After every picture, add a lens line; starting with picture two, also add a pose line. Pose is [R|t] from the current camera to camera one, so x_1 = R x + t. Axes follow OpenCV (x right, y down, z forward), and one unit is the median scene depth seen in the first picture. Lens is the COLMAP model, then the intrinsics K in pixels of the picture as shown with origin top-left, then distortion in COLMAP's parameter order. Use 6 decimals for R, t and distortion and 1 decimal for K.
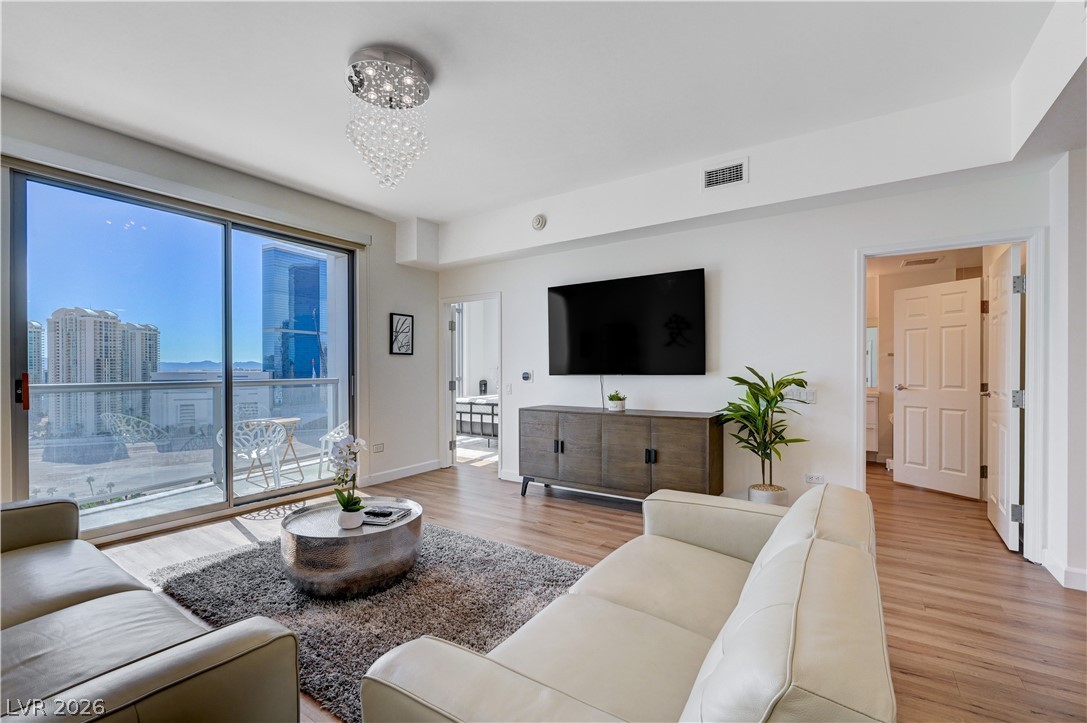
lens RADIAL K [[472.9, 0, 544.1], [0, 472.9, 367.9], [0, 0, 1]] dist [0.002022, 0.000178]
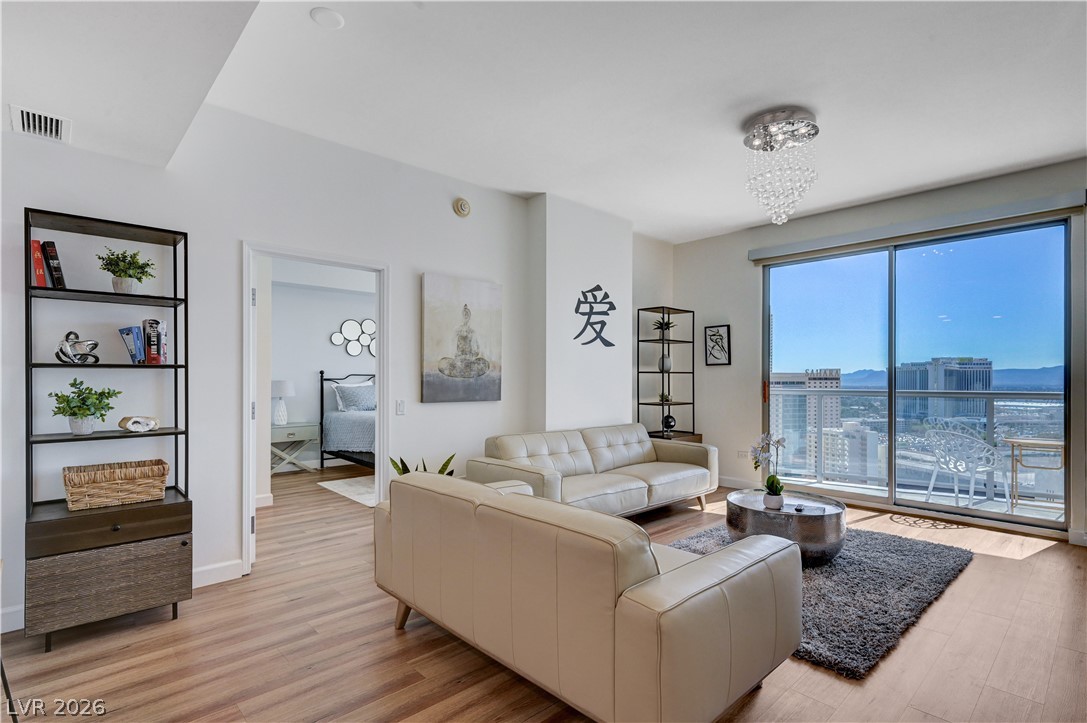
lens RADIAL K [[533.0, 0, 565.0], [0, 533.0, 377.4], [0, 0, 1]] dist [0.014598, -0.000965]
pose [[-0.199241, -0.004353, -0.979941, 0.542796], [0.004776, 0.999974, -0.005413, 0.001457], [0.979939, -0.005758, -0.199215, 0.375920]]
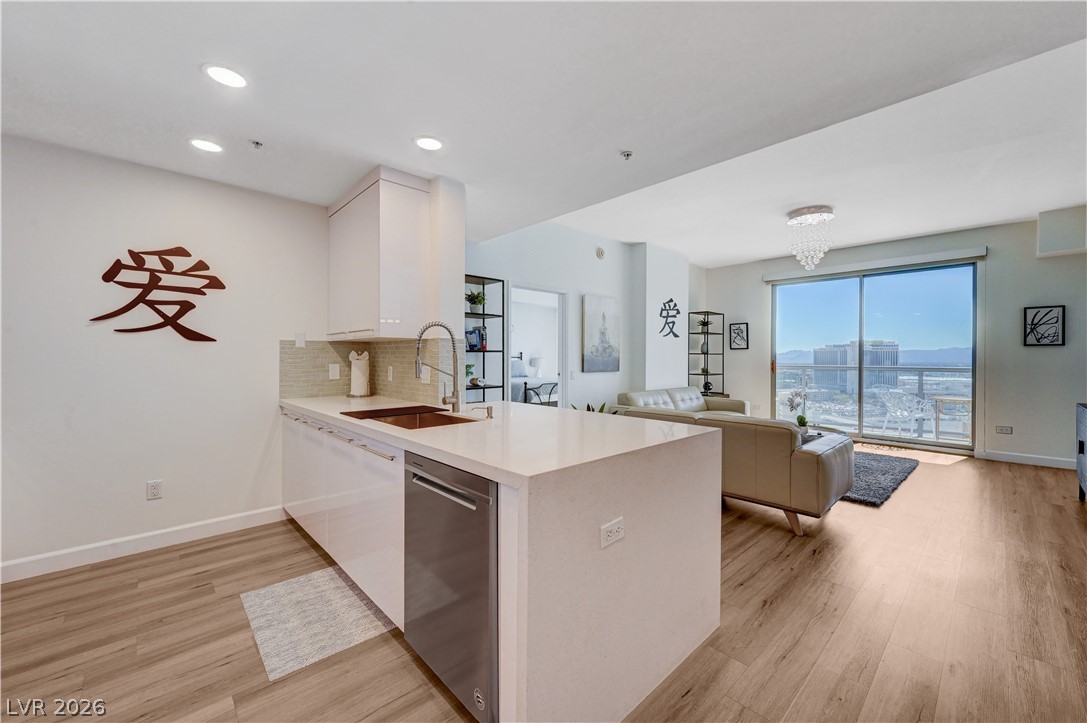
lens RADIAL K [[428.3, 0, 542.5], [0, 428.3, 357.9], [0, 0, 1]] dist [0.000625, 0.000979]
pose [[-0.220735, 0.000733, -0.975333, 0.870655], [0.000360, 1.000000, 0.000670, -0.002479], [0.975334, -0.000203, -0.220736, 0.145933]]
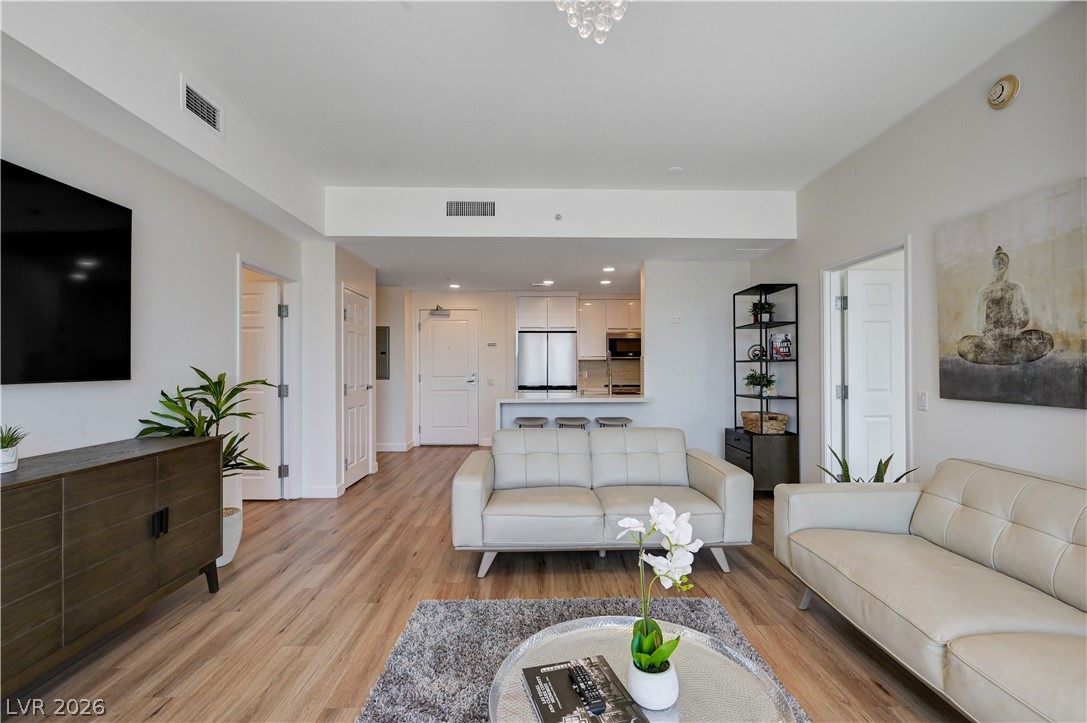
lens RADIAL K [[480.0, 0, 549.2], [0, 480.0, 366.1], [0, 0, 1]] dist [-0.001060, 0.000923]
pose [[-0.583656, 0.006433, 0.811975, -0.376382], [0.001297, 0.999975, -0.006991, 0.000935], [-0.812000, -0.003027, -0.583650, 0.692815]]
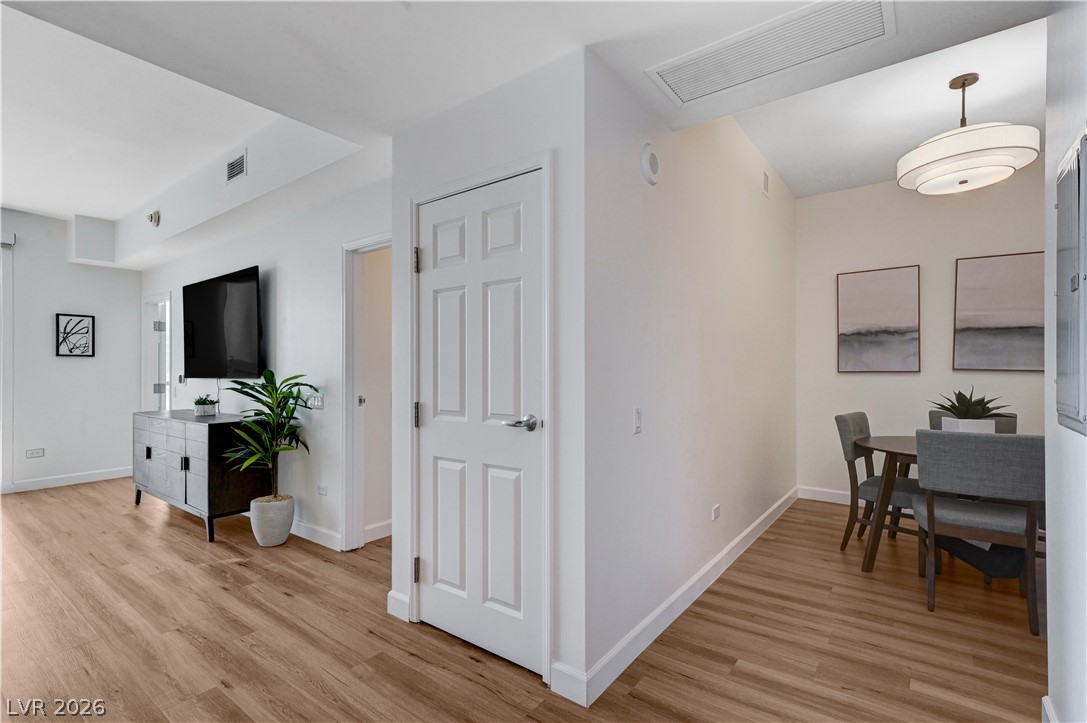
lens RADIAL K [[495.4, 0, 549.0], [0, 495.4, 364.0], [0, 0, 1]] dist [-0.006939, 0.003815]
pose [[0.999155, -0.007610, -0.040402, 0.727266], [0.007777, 0.999962, 0.003977, -0.008973], [0.040370, -0.004288, 0.999176, 0.026347]]
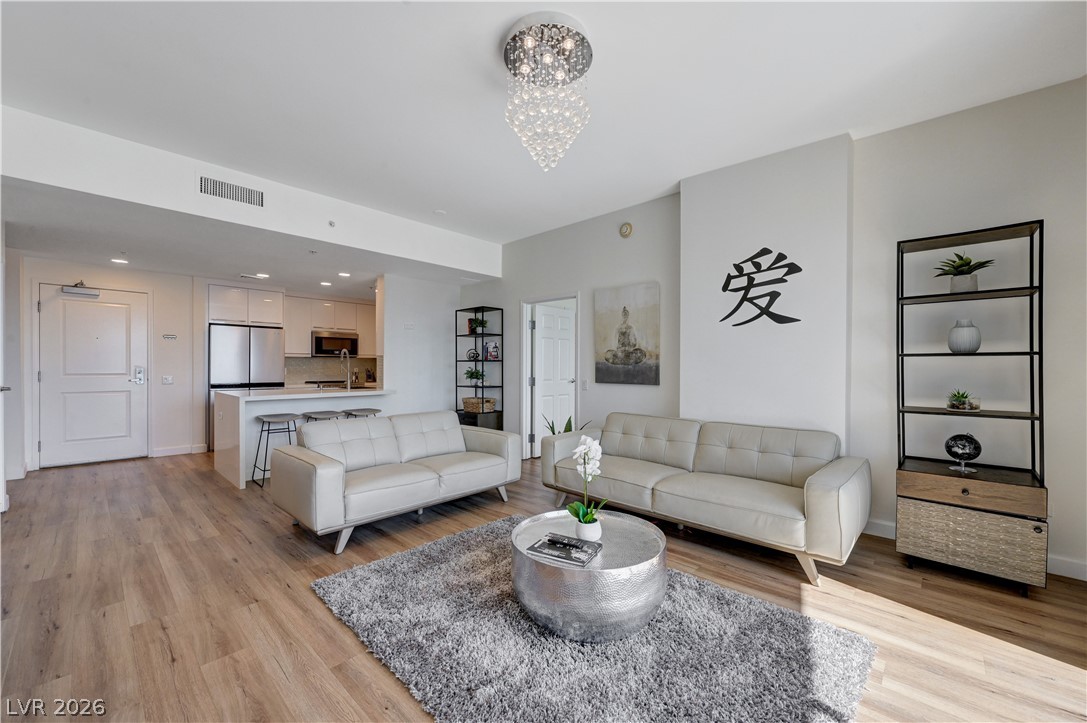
lens RADIAL K [[428.3, 0, 548.7], [0, 428.3, 371.2], [0, 0, 1]] dist [0.000625, 0.000979]
pose [[-0.988494, -0.004464, 0.151196, -0.231323], [-0.003171, 0.999956, 0.008793, 0.002167], [-0.151229, 0.008212, -0.988465, 0.923566]]
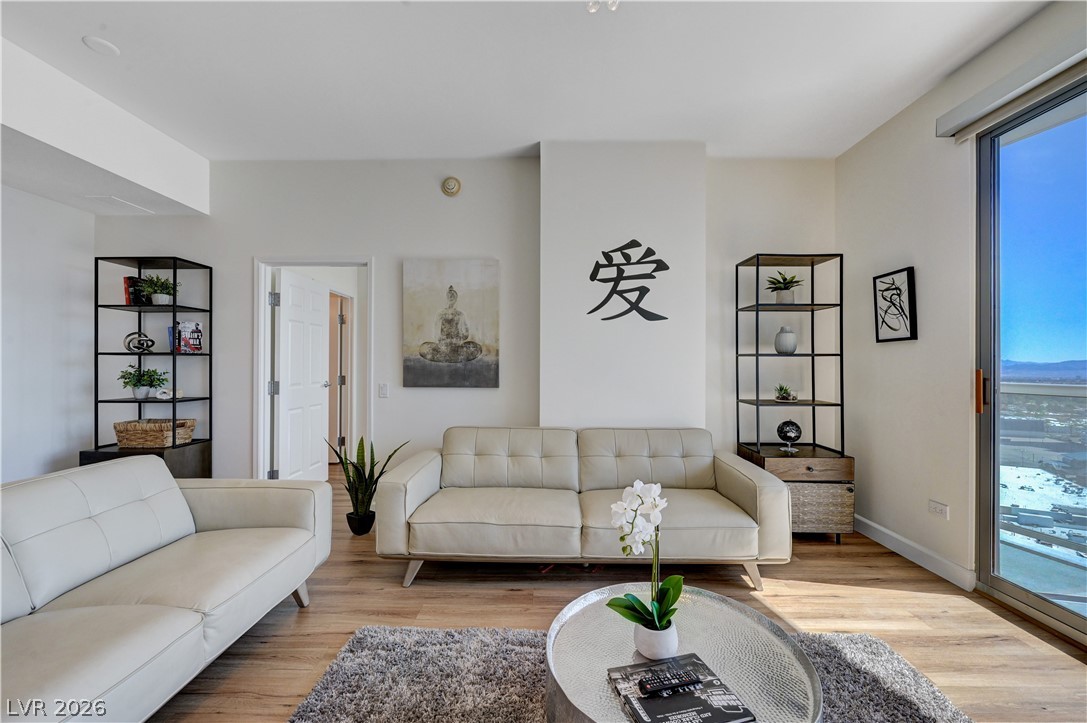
lens RADIAL K [[428.3, 0, 543.8], [0, 428.3, 366.0], [0, 0, 1]] dist [0.000625, 0.000979]
pose [[-0.835936, -0.002921, -0.548819, -0.011899], [-0.002122, 0.999996, -0.002090, 0.003185], [0.548823, -0.000583, -0.835939, 0.677309]]
